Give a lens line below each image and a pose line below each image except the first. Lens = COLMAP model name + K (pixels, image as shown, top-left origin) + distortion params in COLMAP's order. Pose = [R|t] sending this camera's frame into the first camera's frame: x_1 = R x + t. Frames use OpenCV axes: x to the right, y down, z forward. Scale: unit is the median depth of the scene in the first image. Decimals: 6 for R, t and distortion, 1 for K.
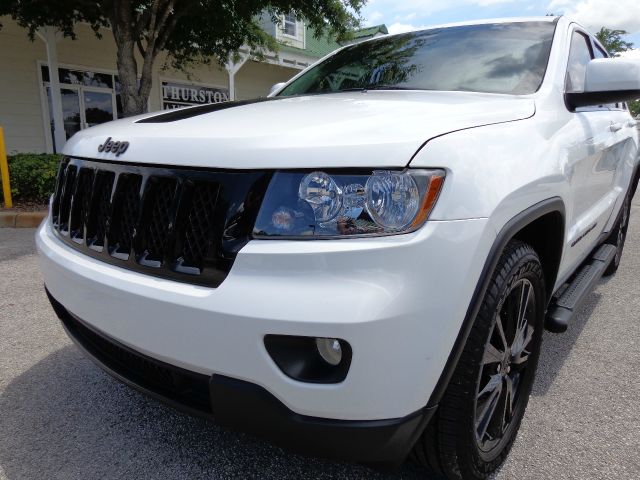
lens RADIAL K [[448.7, 0, 320.0], [0, 448.7, 240.0], [0, 0, 1]] dist [-0.000037, 0.004637]
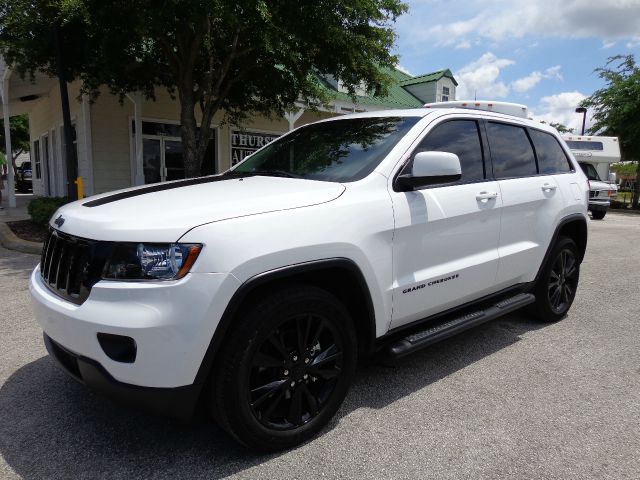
lens RADIAL K [[448.7, 0, 320.0], [0, 448.7, 240.0], [0, 0, 1]] dist [-0.000037, 0.004637]
pose [[0.983891, 0.026311, -0.176824, 0.130939], [-0.040017, 0.996425, -0.074398, -0.007770], [0.174235, 0.080276, 0.981427, -0.080133]]
